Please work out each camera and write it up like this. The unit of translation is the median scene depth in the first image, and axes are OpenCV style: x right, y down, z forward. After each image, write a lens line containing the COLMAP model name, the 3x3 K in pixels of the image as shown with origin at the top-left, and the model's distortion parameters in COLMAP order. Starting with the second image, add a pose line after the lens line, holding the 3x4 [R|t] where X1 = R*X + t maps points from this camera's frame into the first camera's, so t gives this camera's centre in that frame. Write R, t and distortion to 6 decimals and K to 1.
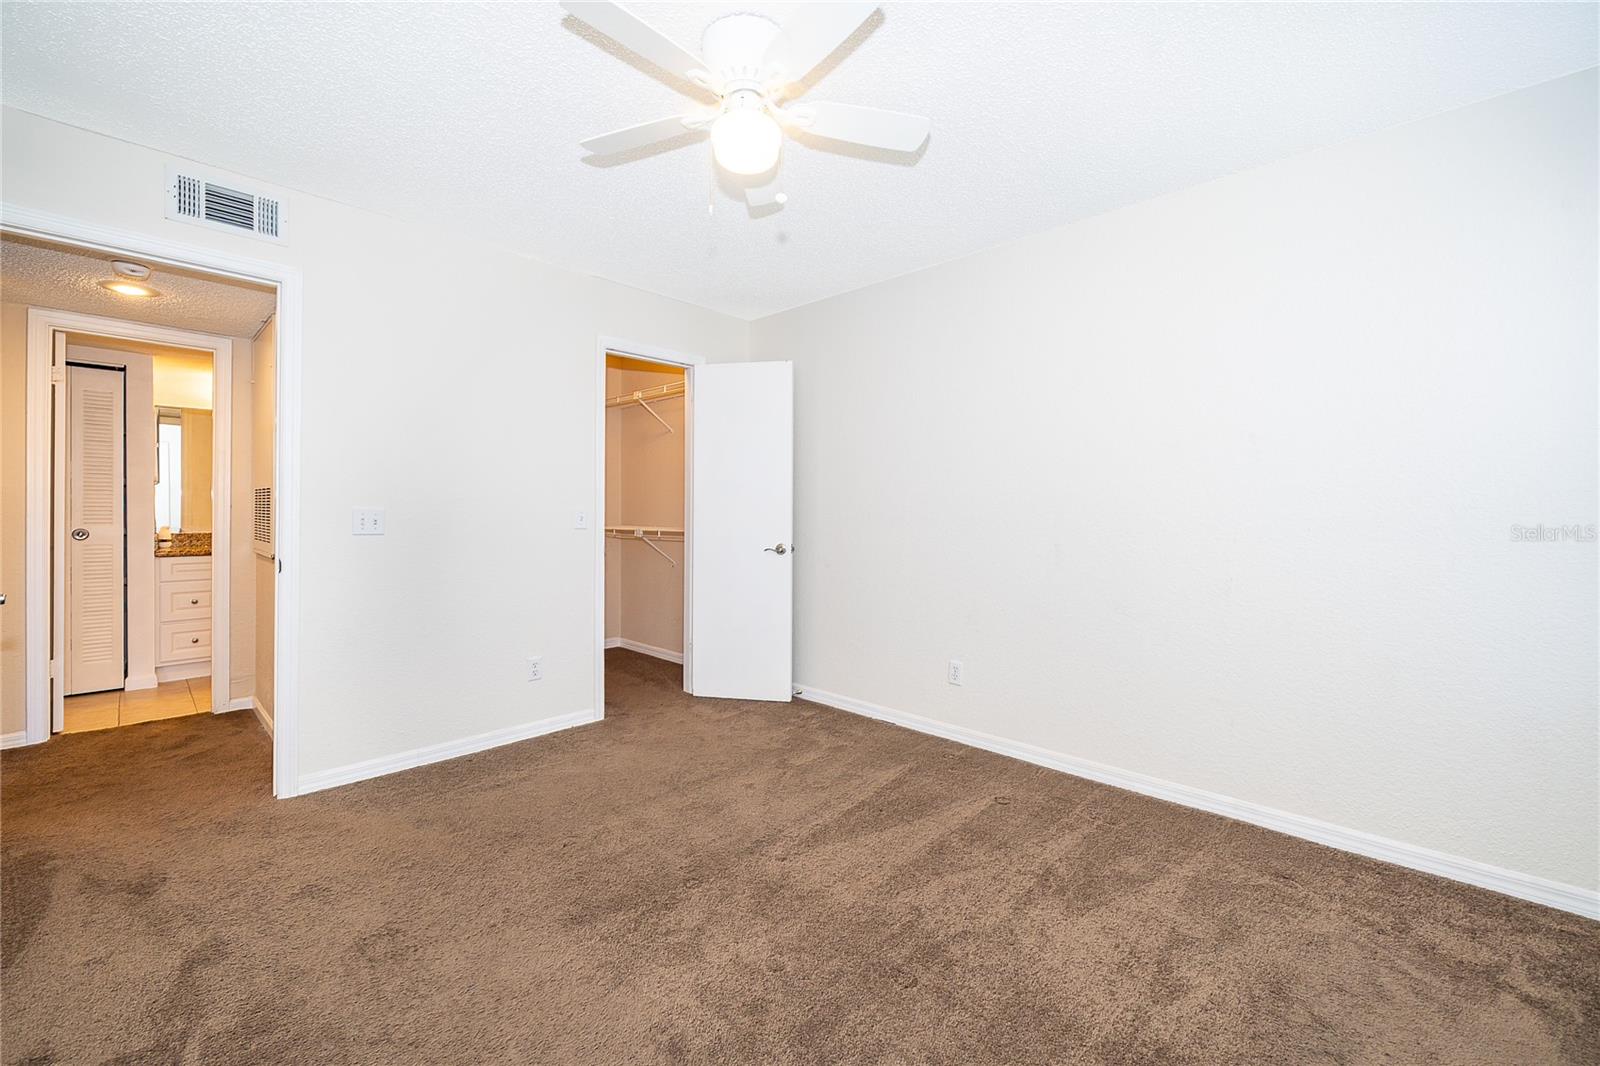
lens RADIAL K [[635.9, 0, 800.5], [0, 635.9, 526.5], [0, 0, 1]] dist [-0.001072, -0.000250]
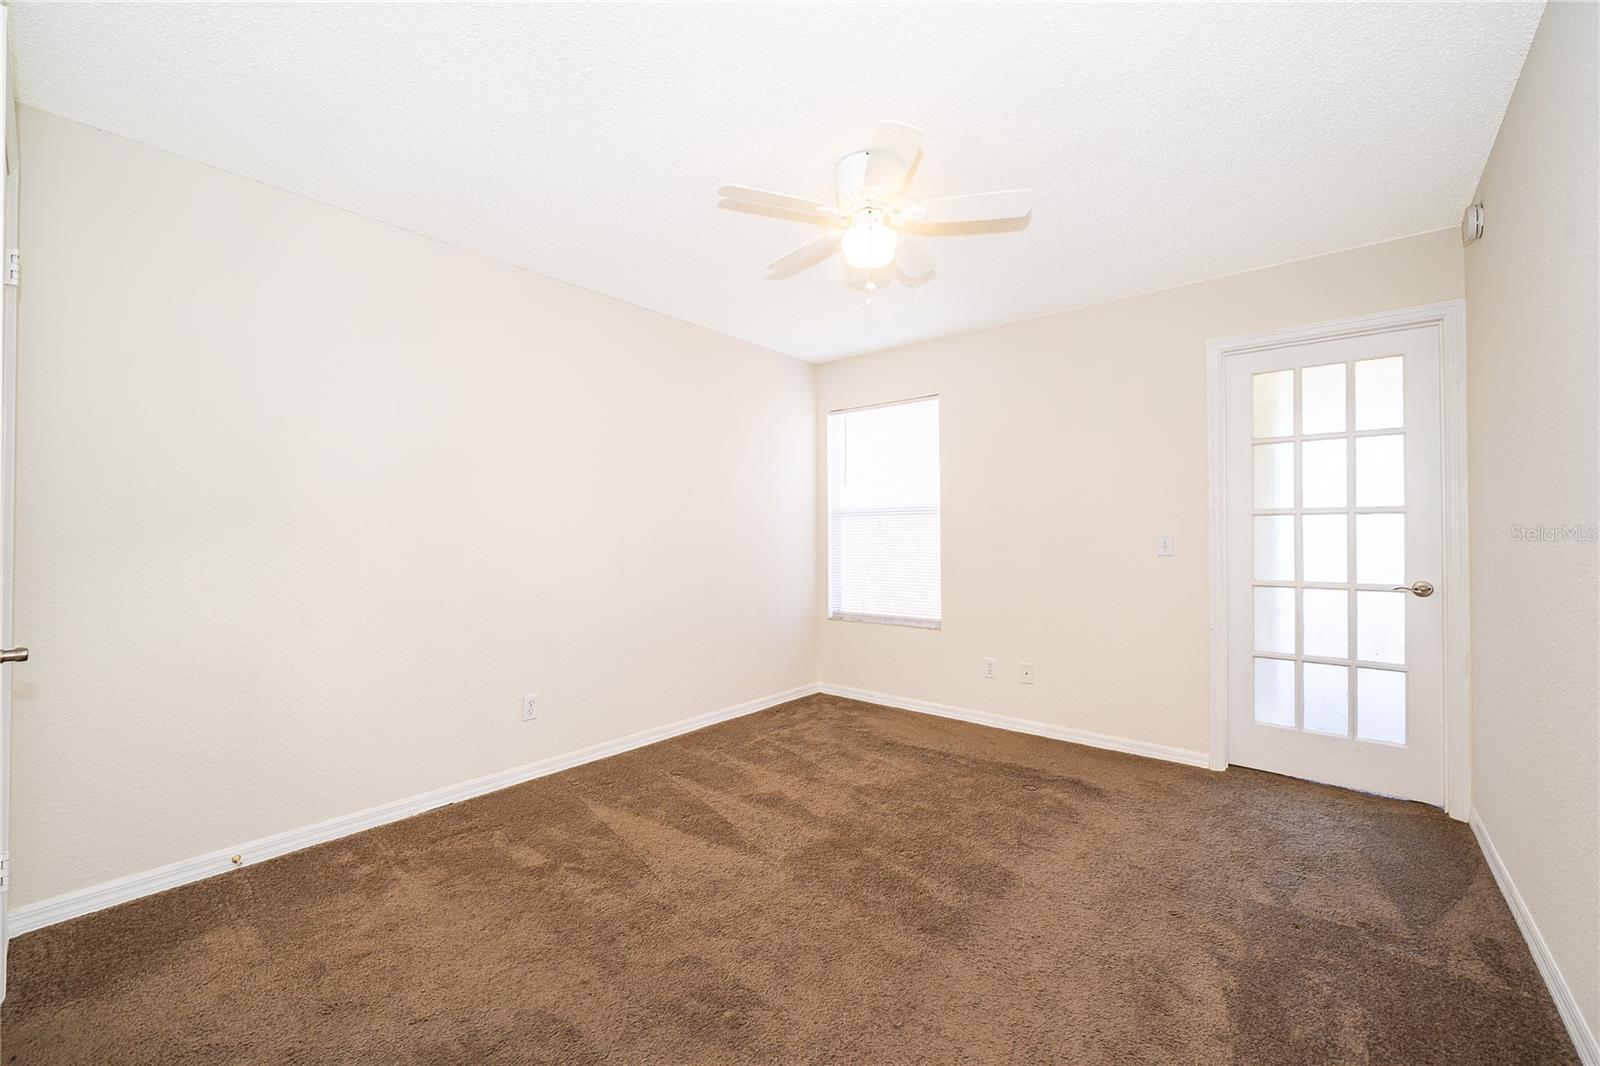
lens RADIAL K [[635.9, 0, 800.5], [0, 635.9, 526.5], [0, 0, 1]] dist [-0.001072, -0.000250]
pose [[-0.056943, 0.004968, 0.998365, -0.885722], [0.016215, 0.999860, -0.004051, -0.036617], [-0.998246, 0.015957, -0.057015, 0.784087]]
